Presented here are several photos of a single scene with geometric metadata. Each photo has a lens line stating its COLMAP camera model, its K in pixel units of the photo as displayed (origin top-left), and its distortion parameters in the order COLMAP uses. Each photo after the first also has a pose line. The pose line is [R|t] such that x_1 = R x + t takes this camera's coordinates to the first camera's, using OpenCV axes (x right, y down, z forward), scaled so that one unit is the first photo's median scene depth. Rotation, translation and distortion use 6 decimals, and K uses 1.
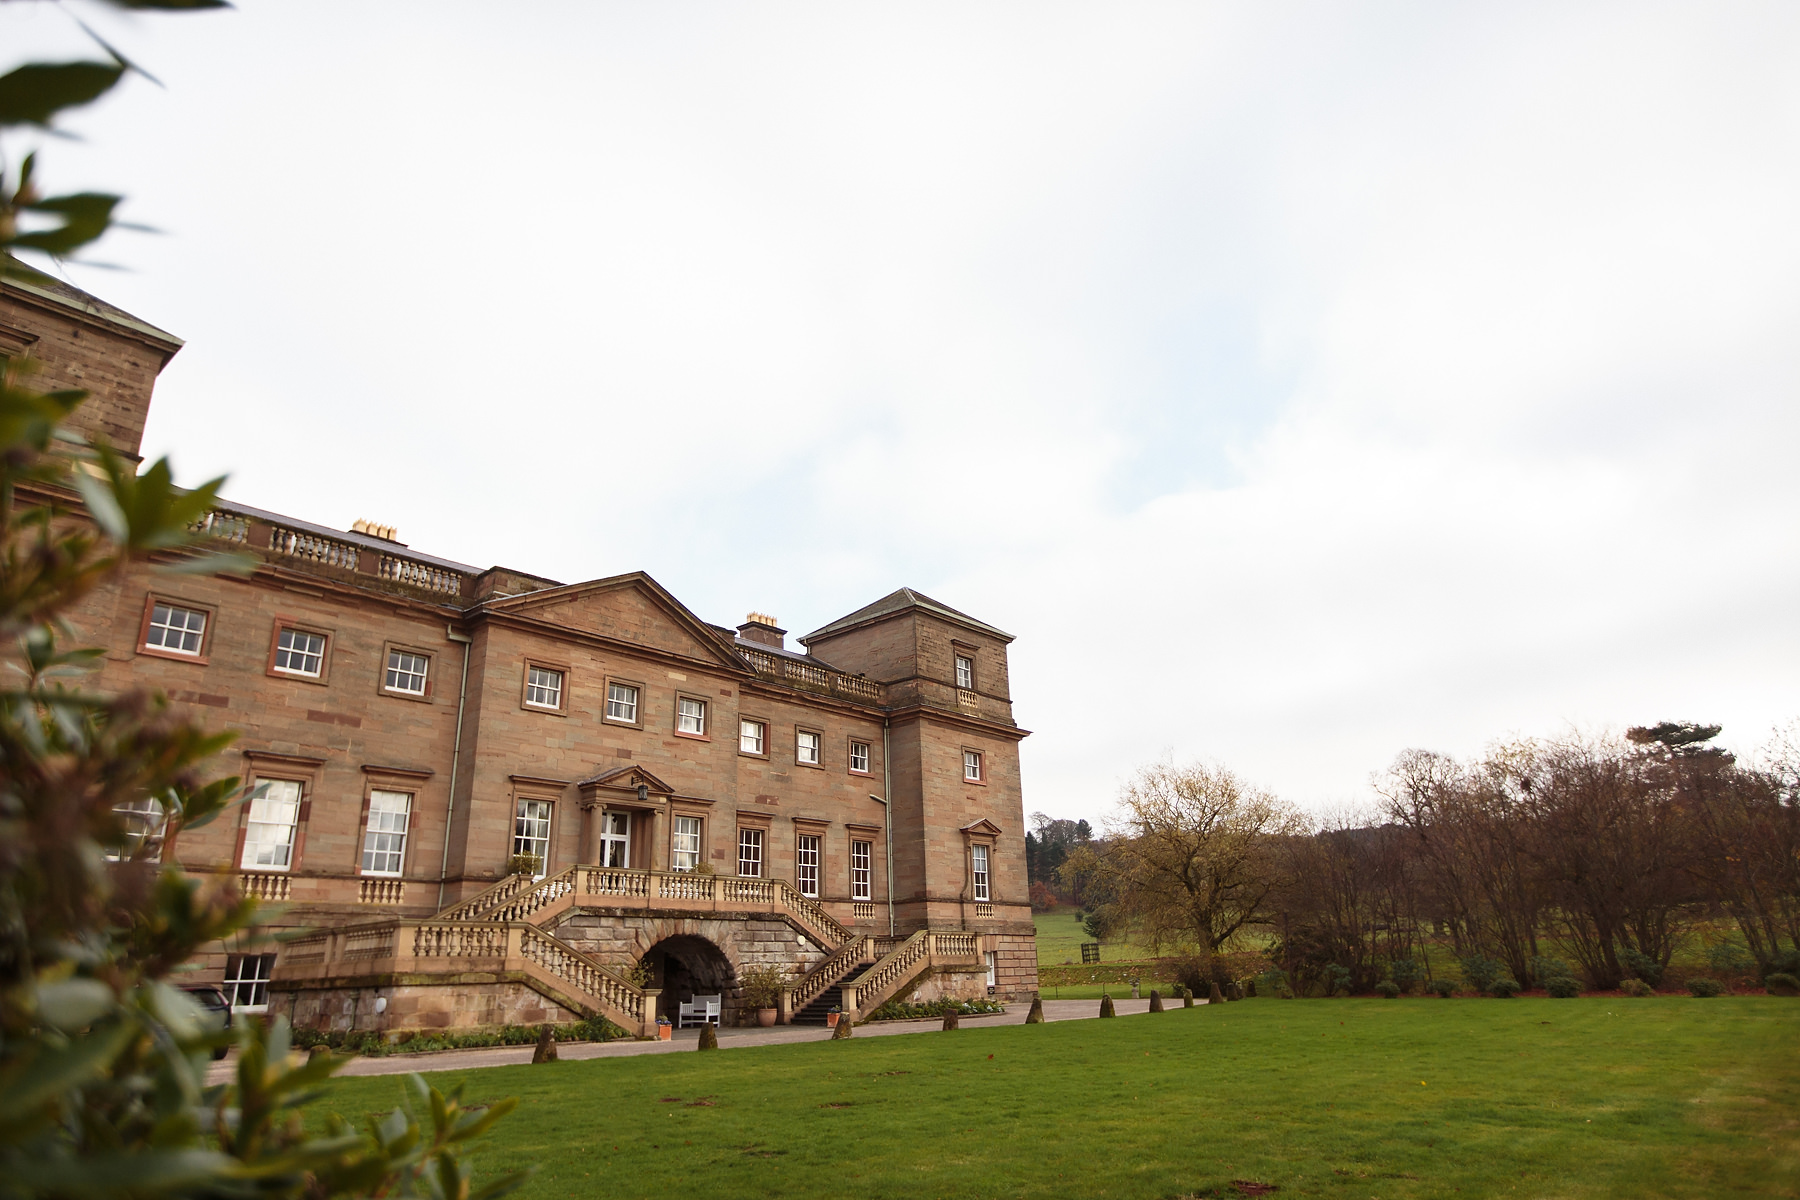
lens RADIAL K [[1063.2, 0, 906.4], [0, 1063.2, 606.8], [0, 0, 1]] dist [-0.003290, -0.002677]
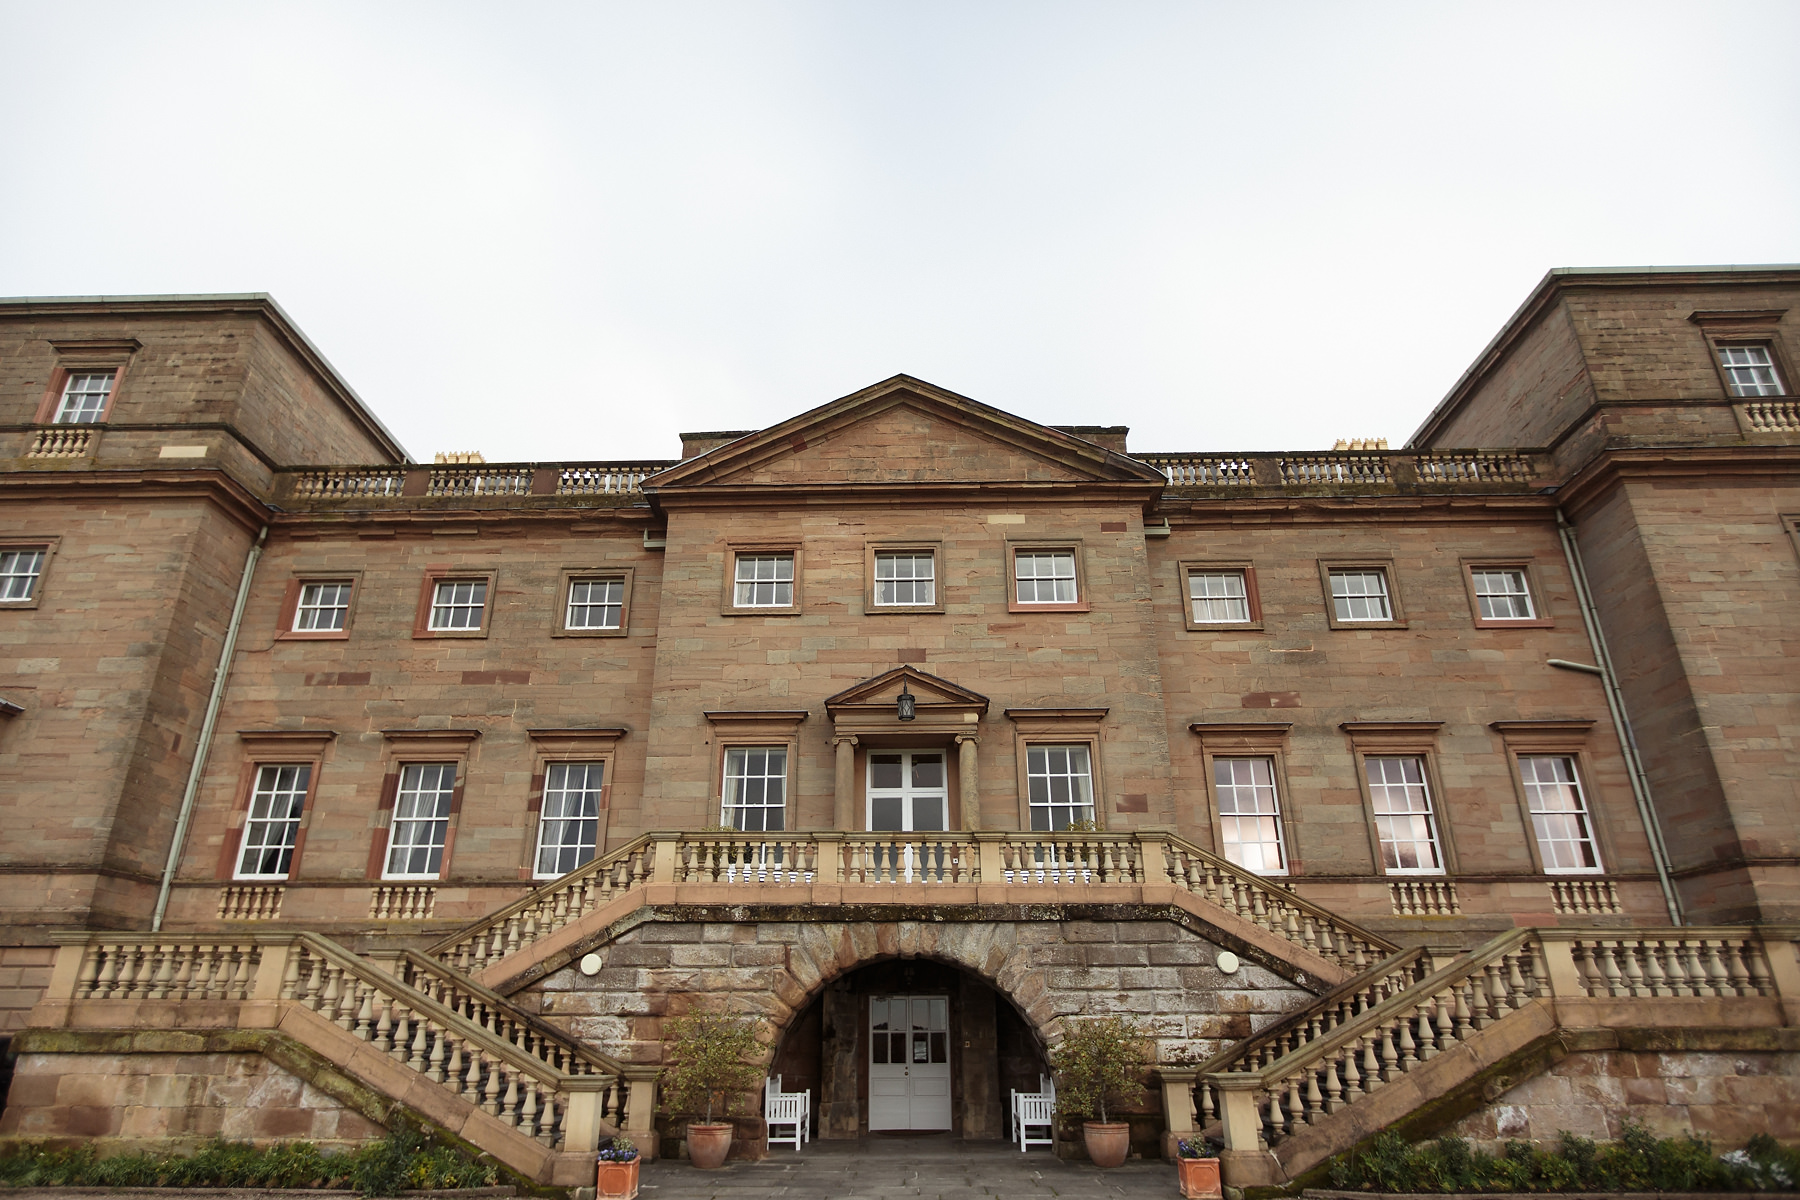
lens RADIAL K [[1028.4, 0, 882.4], [0, 1028.4, 595.2], [0, 0, 1]] dist [-0.001602, -0.002032]
pose [[0.636432, -0.274340, -0.720897, 0.171354], [0.238905, 0.958762, -0.153947, 0.210939], [0.733402, -0.074249, 0.675728, 0.654763]]
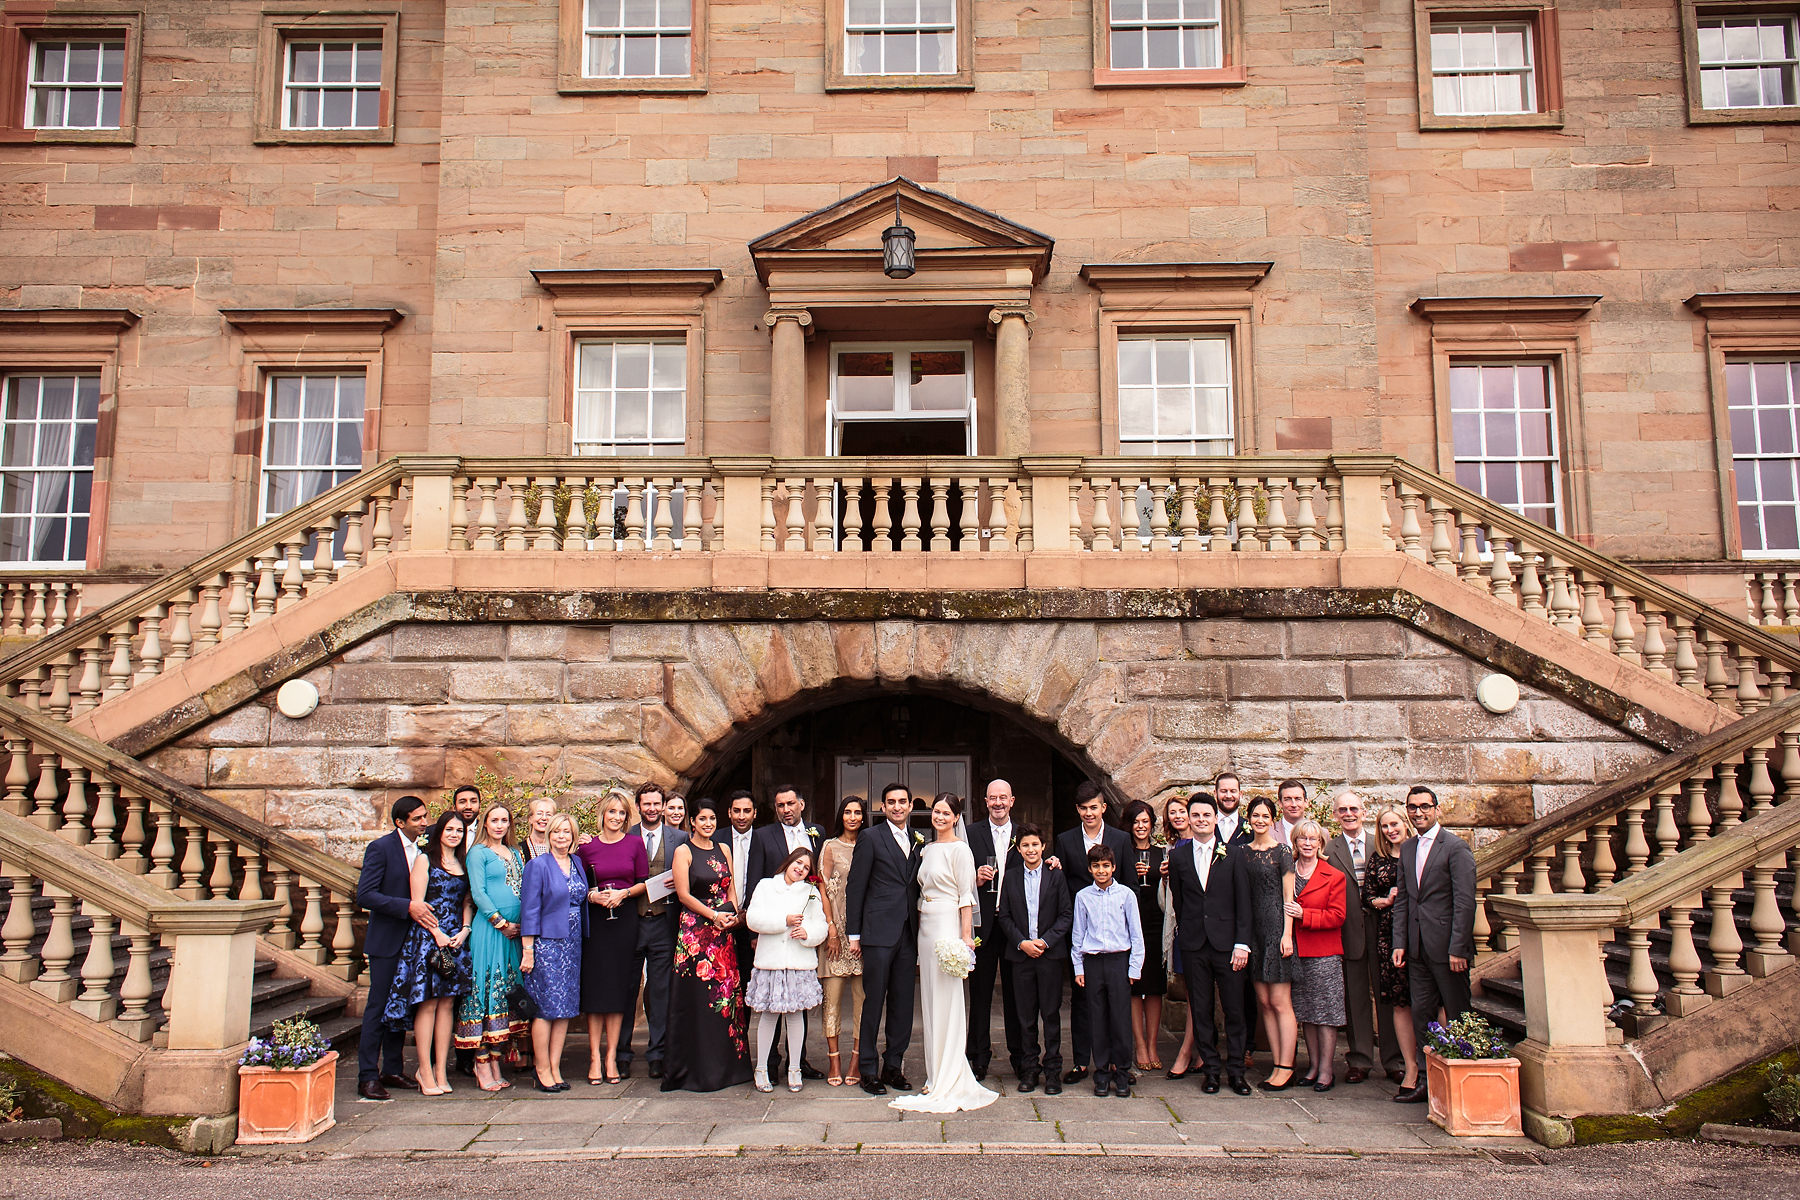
lens RADIAL K [[1430.8, 0, 891.1], [0, 1430.8, 605.5], [0, 0, 1]] dist [0.039728, -0.006374]
pose [[0.636891, -0.082071, -0.766573, 0.065485], [0.239907, 0.966048, 0.095895, 0.247184], [0.732676, -0.244981, 0.634956, 0.749275]]
